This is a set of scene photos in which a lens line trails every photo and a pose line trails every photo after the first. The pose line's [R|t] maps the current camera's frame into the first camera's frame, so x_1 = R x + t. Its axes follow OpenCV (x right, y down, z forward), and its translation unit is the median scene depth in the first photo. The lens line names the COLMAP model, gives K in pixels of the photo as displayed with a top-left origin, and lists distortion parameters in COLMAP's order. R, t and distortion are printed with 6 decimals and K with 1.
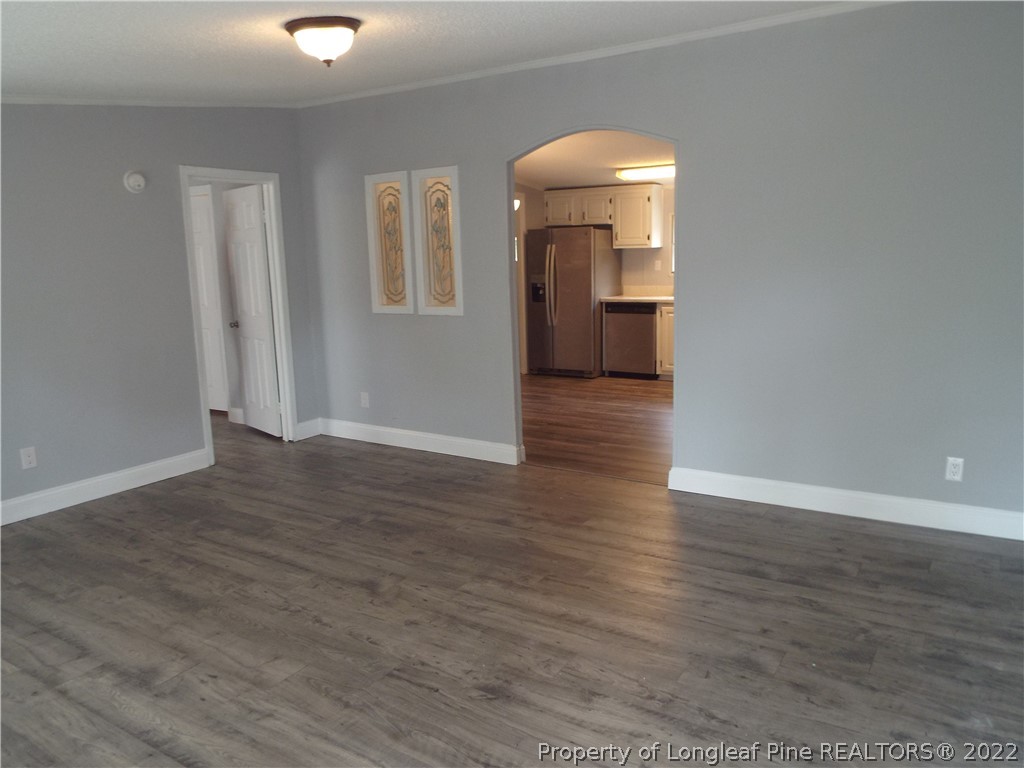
lens RADIAL K [[733.3, 0, 512.0], [0, 733.3, 384.0], [0, 0, 1]] dist [0.016087, -0.026533]
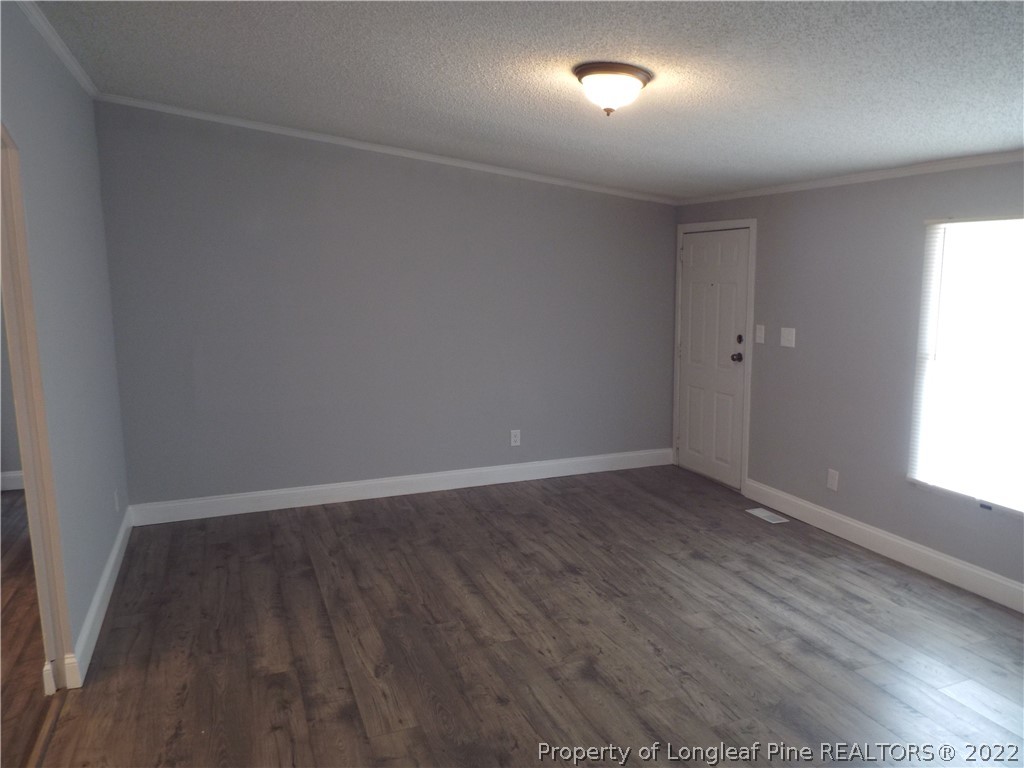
lens RADIAL K [[733.3, 0, 512.0], [0, 733.3, 384.0], [0, 0, 1]] dist [0.016087, -0.026533]
pose [[-0.808931, -0.049666, 0.585801, -0.656441], [0.140213, 0.951373, 0.274280, -0.335068], [-0.570938, 0.304010, -0.762632, 1.713401]]
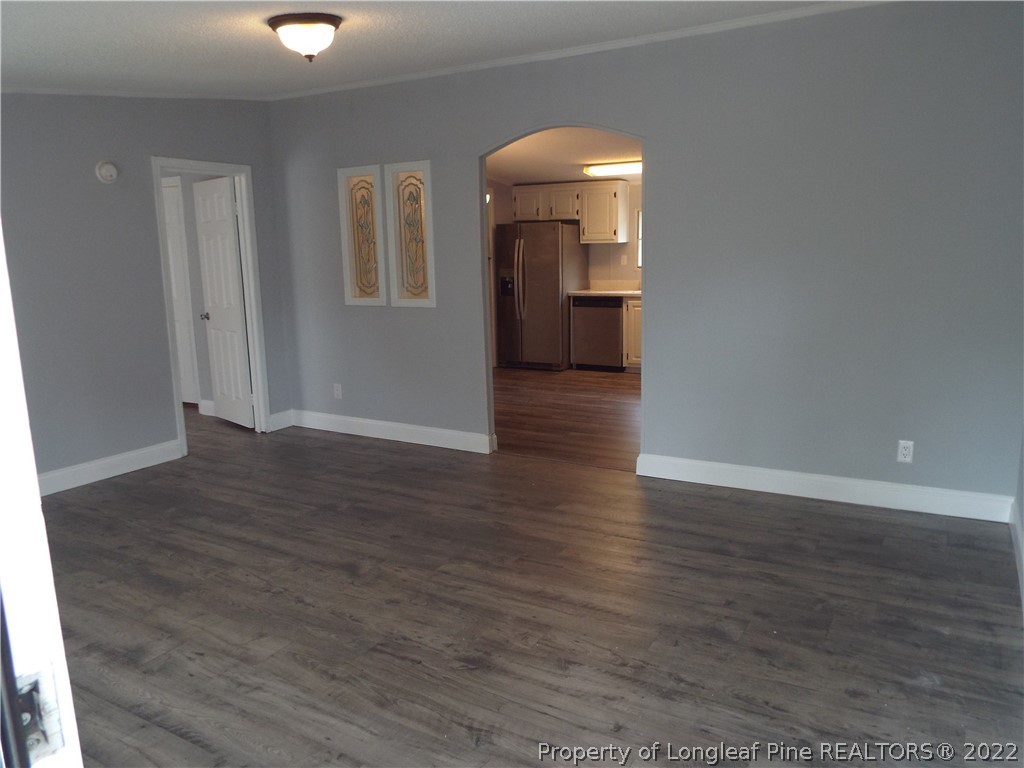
lens RADIAL K [[735.2, 0, 509.7], [0, 735.2, 383.2], [0, 0, 1]] dist [0.001318, 0.005832]
pose [[0.998998, -0.002008, 0.044699, -0.016377], [0.001862, 0.999993, 0.003322, 0.014087], [-0.044706, -0.003235, 0.998995, -0.037553]]
